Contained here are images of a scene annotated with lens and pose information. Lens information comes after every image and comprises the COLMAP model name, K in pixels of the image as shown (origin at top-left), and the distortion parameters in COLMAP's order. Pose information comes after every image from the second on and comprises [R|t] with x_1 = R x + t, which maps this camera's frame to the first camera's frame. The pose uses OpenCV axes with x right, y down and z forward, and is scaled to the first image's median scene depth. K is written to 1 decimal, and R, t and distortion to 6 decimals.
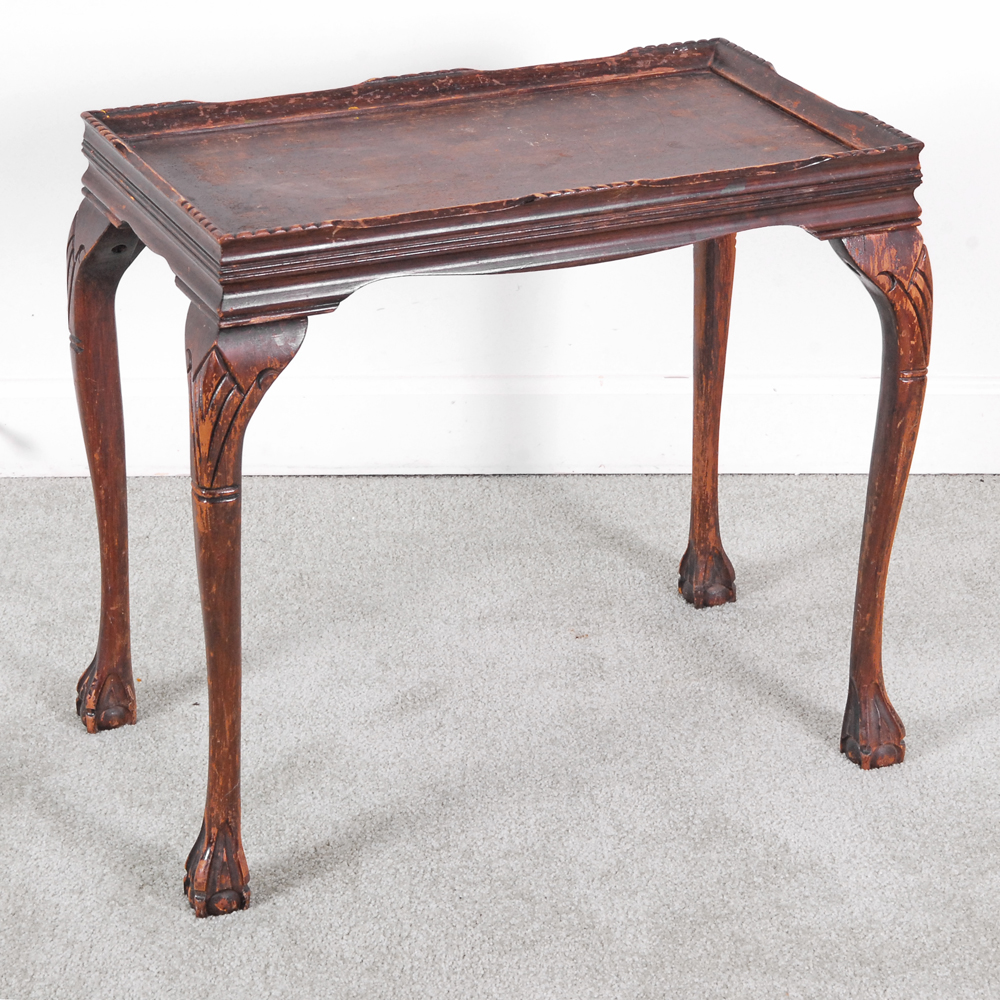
lens RADIAL K [[2935.0, 0, 501.2], [0, 2935.0, 500.2], [0, 0, 1]] dist [0.056541, 0.000000]
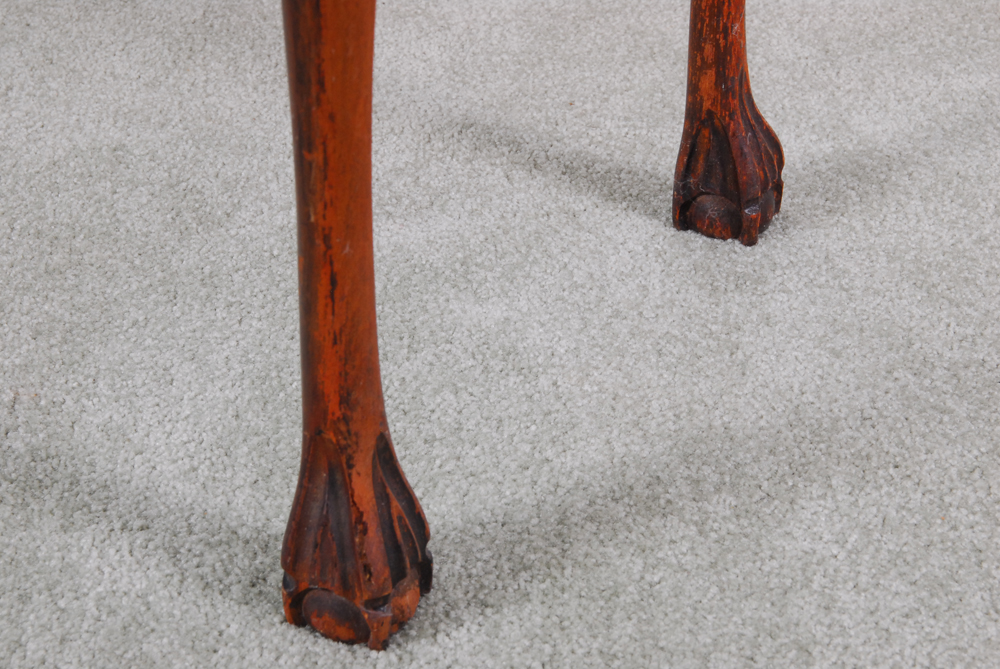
lens RADIAL K [[2031.5, 0, 500.3], [0, 2031.5, 334.5], [0, 0, 1]] dist [0.035591, 0.000000]
pose [[0.996967, -0.057586, 0.052356, 0.012878], [0.049528, 0.988345, 0.143949, 0.148254], [-0.060035, -0.140920, 0.988199, 0.464515]]
